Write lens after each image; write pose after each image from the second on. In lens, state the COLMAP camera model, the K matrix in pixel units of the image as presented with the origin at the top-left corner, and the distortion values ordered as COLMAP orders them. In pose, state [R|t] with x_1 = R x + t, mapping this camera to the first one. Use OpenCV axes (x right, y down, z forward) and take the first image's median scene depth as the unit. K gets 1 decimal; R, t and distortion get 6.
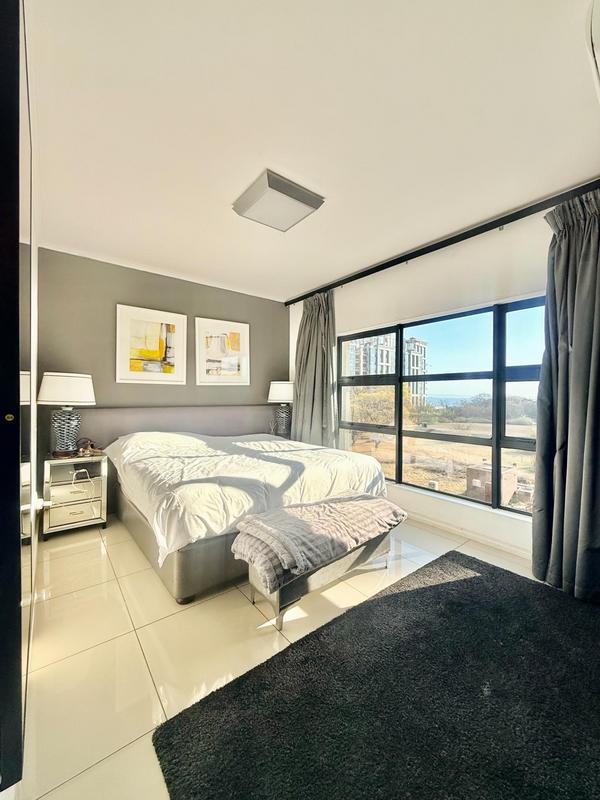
lens RADIAL K [[318.1, 0, 300.7], [0, 318.1, 397.1], [0, 0, 1]] dist [-0.002393, 0.000827]
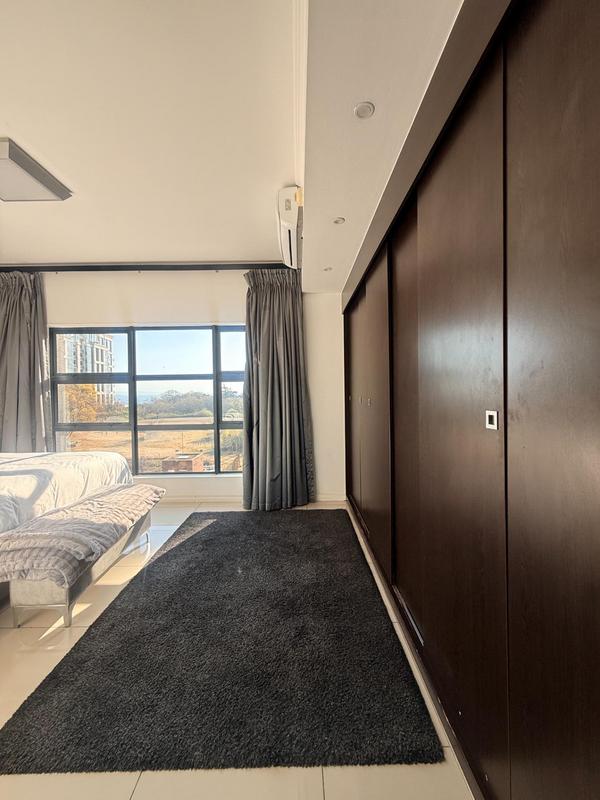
lens RADIAL K [[318.1, 0, 302.5], [0, 318.1, 397.5], [0, 0, 1]] dist [-0.002393, 0.000827]
pose [[0.609164, -0.028686, 0.792525, -0.283765], [0.020530, 0.999581, 0.020400, -0.001916], [-0.792779, 0.003843, 0.609497, -0.152884]]
